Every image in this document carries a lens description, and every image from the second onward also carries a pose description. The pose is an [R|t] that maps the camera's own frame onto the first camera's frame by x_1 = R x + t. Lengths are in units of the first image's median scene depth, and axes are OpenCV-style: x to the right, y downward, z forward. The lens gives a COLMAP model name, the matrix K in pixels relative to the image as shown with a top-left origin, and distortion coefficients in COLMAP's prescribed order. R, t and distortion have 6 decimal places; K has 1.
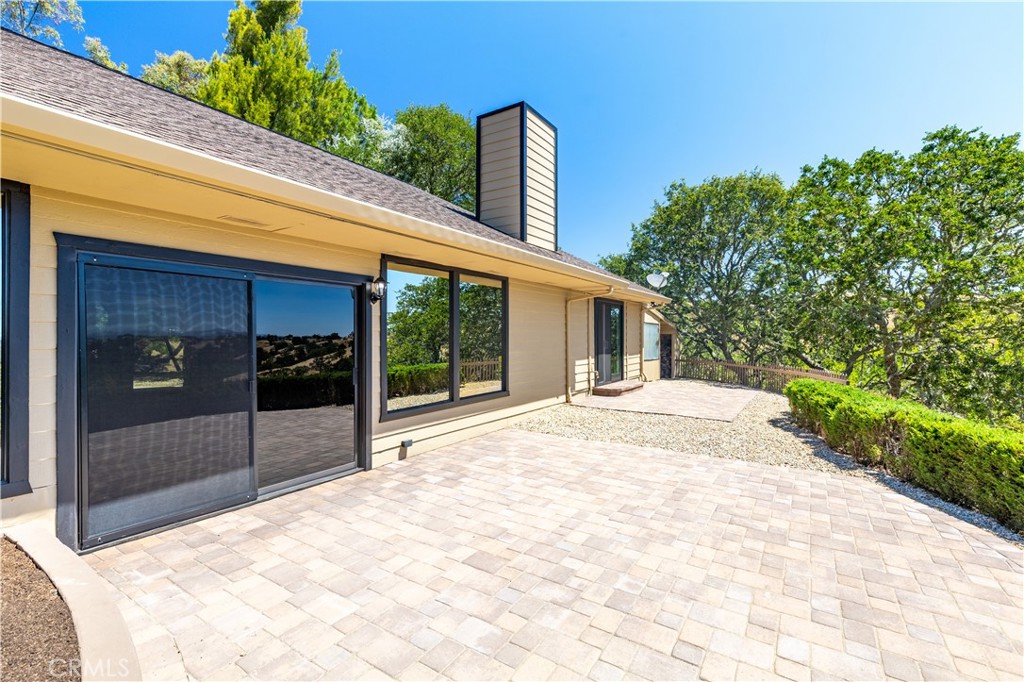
lens RADIAL K [[466.7, 0, 511.4], [0, 466.7, 335.3], [0, 0, 1]] dist [0.008188, -0.000445]
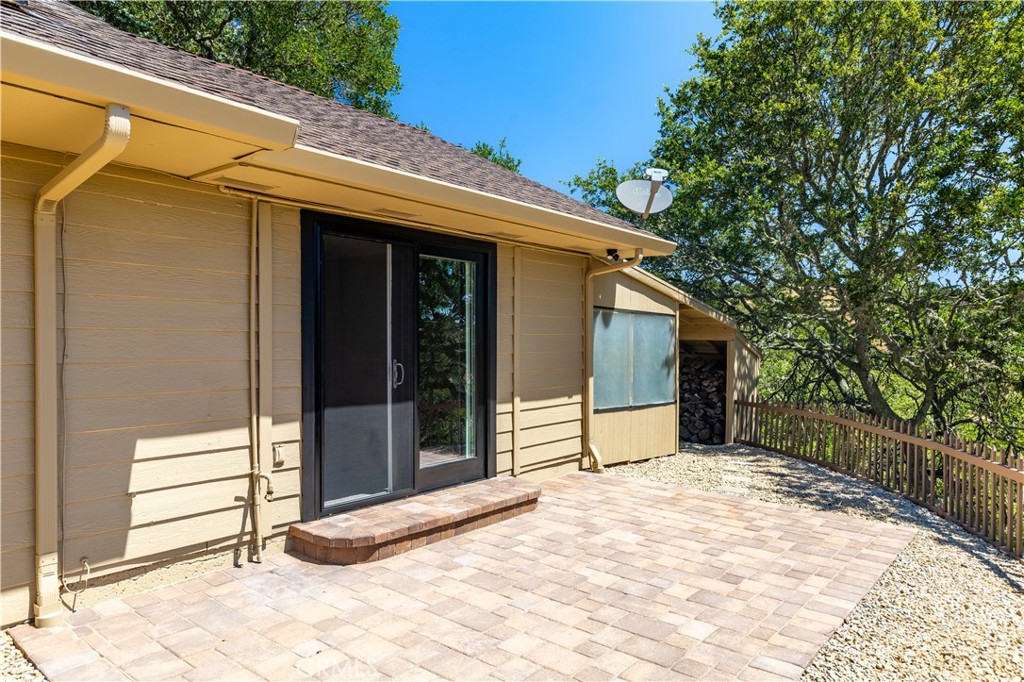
lens RADIAL K [[664.7, 0, 511.9], [0, 664.7, 344.1], [0, 0, 1]] dist [-0.000250, -0.000561]
pose [[0.992860, 0.005549, -0.119157, 0.287097], [-0.004878, 0.999971, 0.005928, -0.001947], [0.119187, -0.005305, 0.992858, 0.490236]]
